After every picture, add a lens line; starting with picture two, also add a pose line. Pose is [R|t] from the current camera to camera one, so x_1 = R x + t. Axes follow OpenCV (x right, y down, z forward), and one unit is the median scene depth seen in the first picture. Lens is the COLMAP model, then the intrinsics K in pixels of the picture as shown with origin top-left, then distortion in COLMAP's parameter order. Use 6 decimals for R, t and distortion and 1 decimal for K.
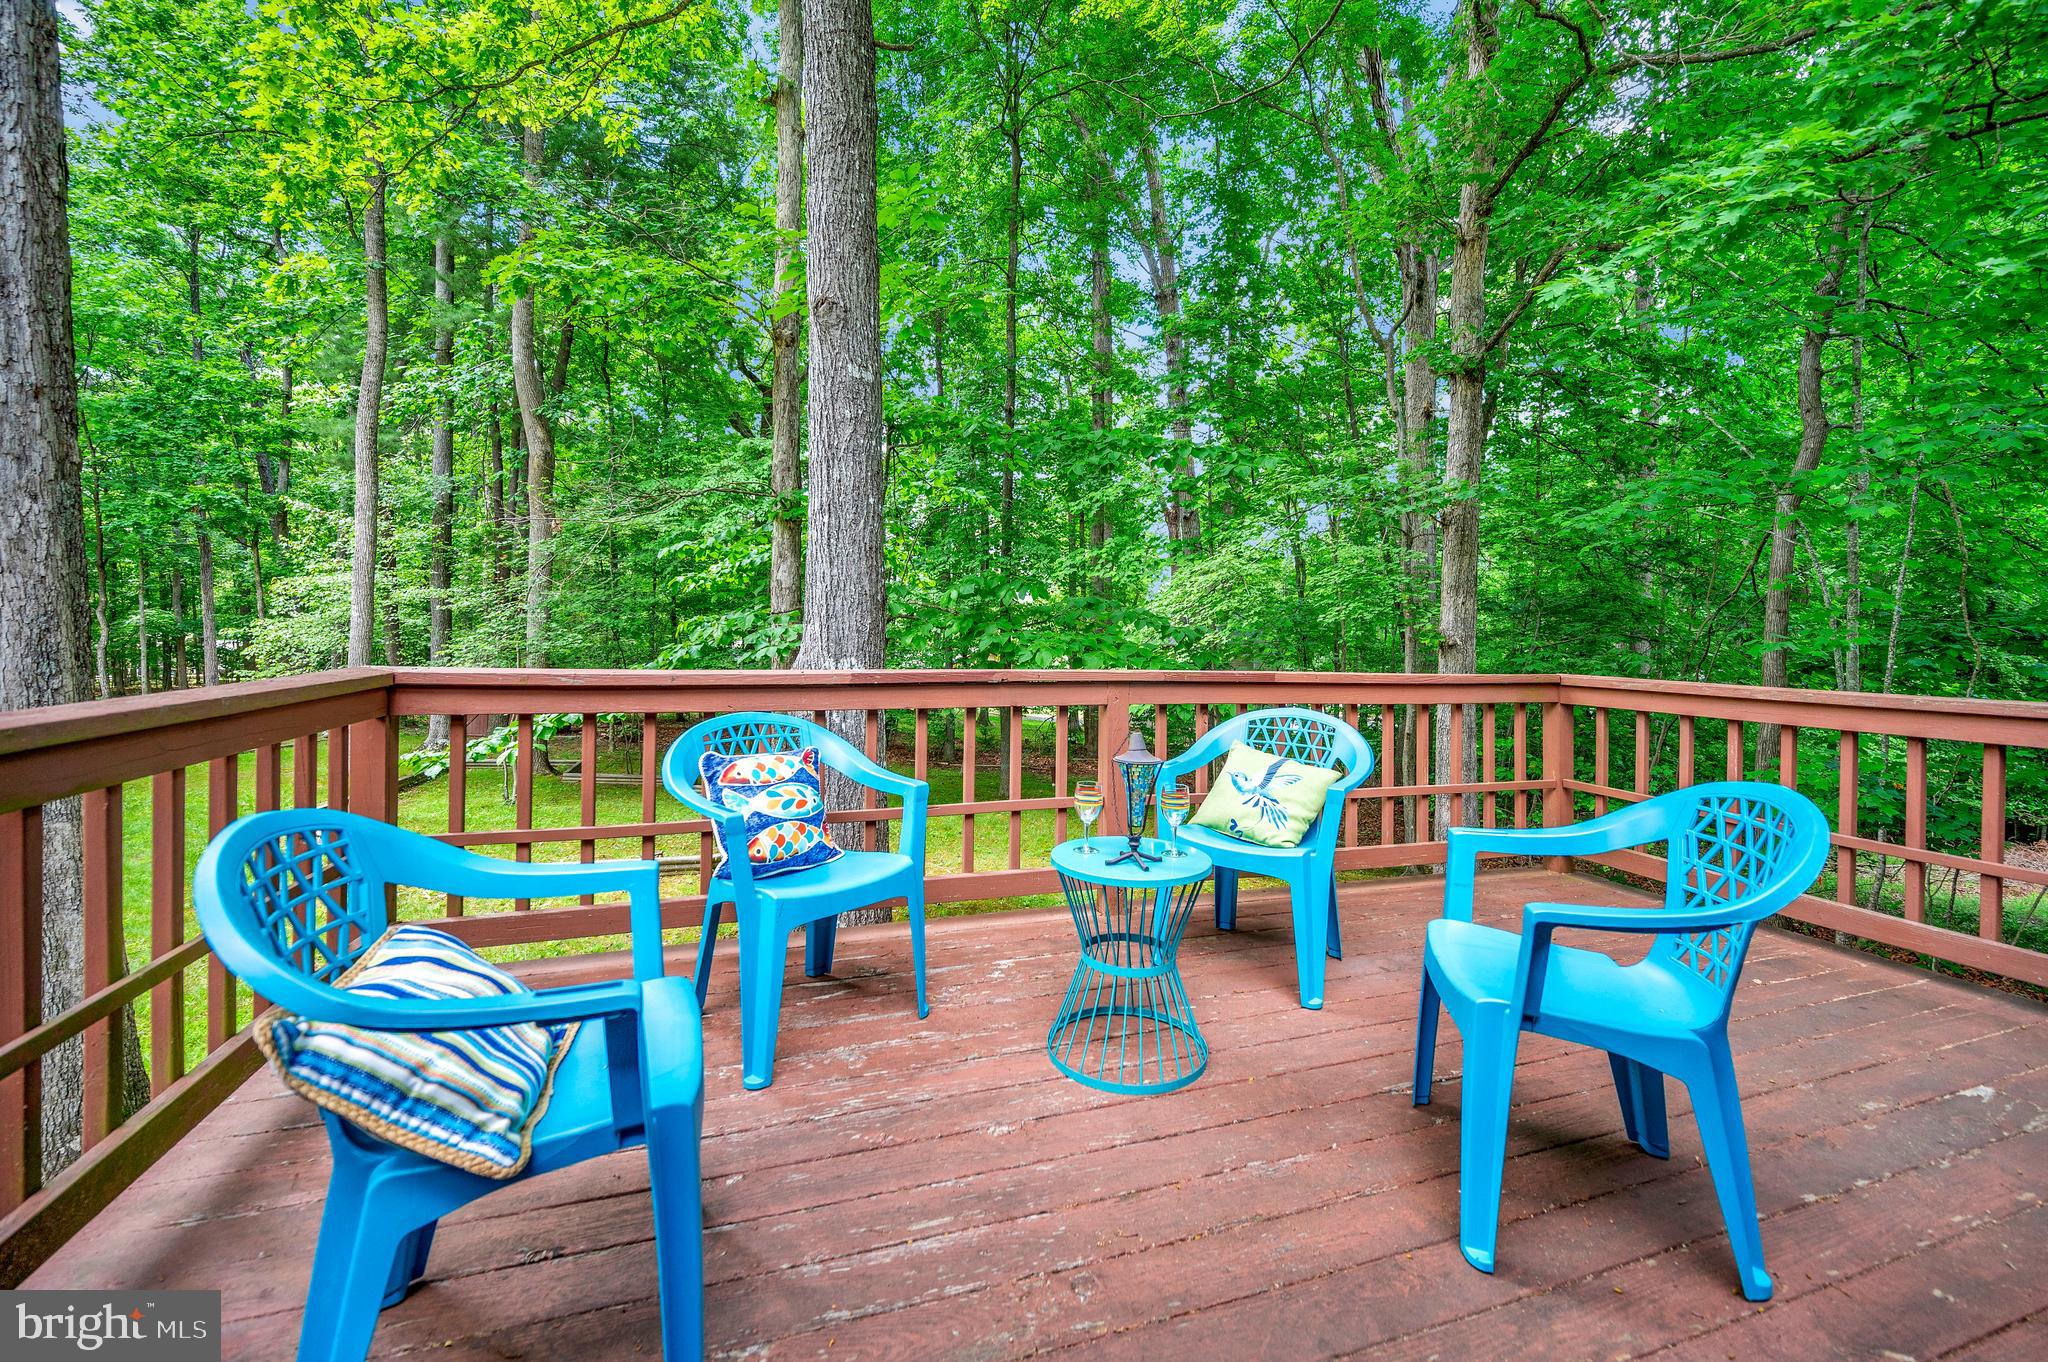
lens RADIAL K [[824.0, 0, 1035.0], [0, 824.0, 641.2], [0, 0, 1]] dist [-0.001909, -0.000315]
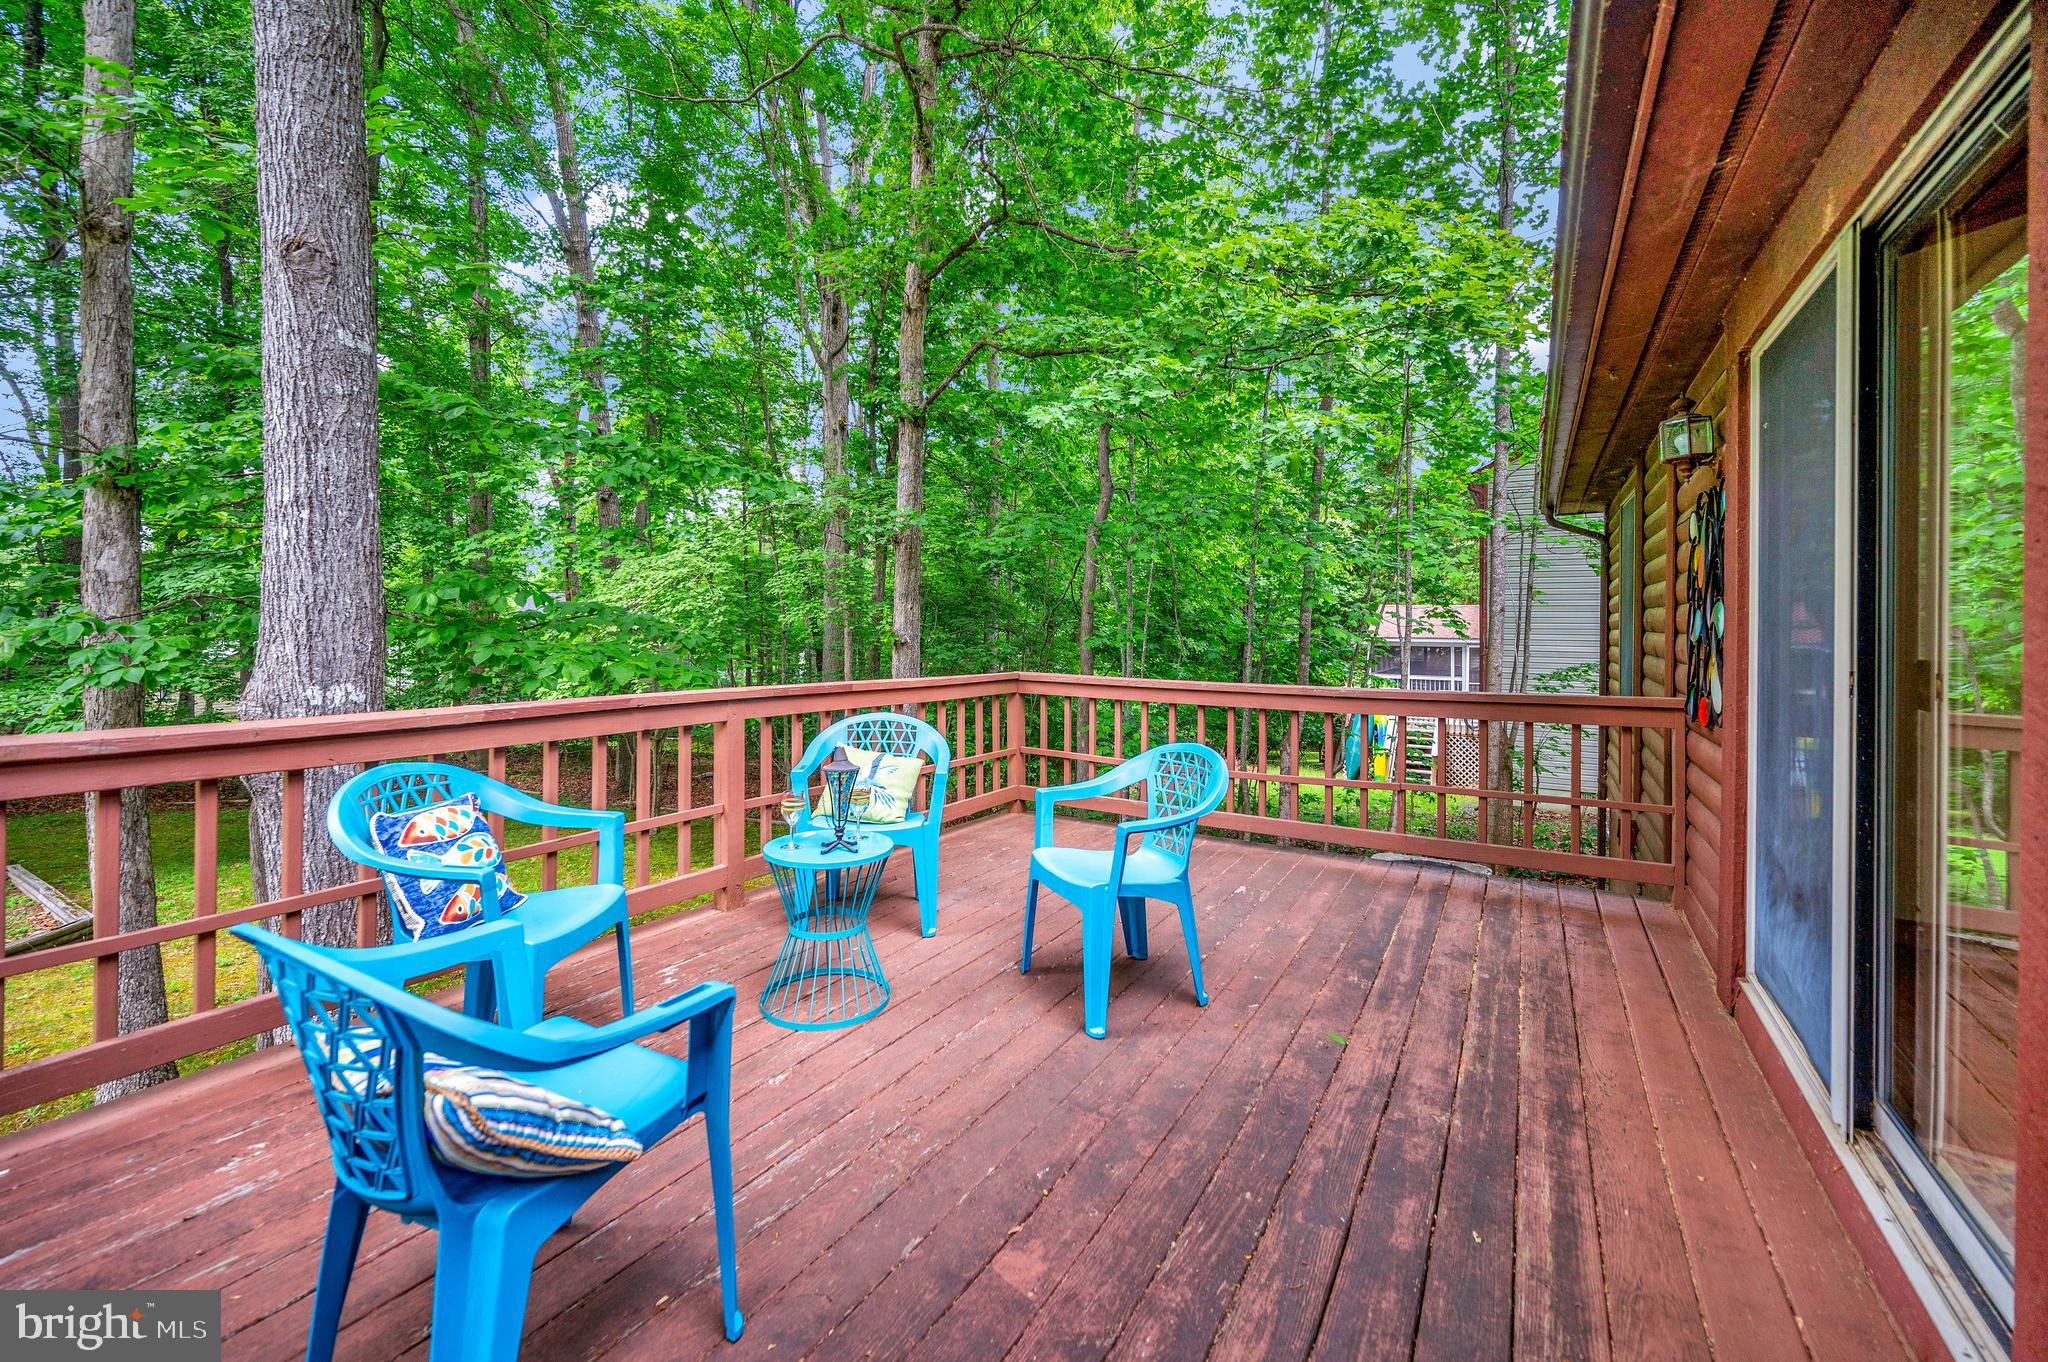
lens RADIAL K [[824.0, 0, 1029.3], [0, 824.0, 630.1], [0, 0, 1]] dist [-0.001909, -0.000315]
pose [[0.765488, -0.006022, 0.643422, -0.374933], [0.002746, 0.999978, 0.006092, -0.060888], [-0.643445, -0.002896, 0.765487, -0.129936]]
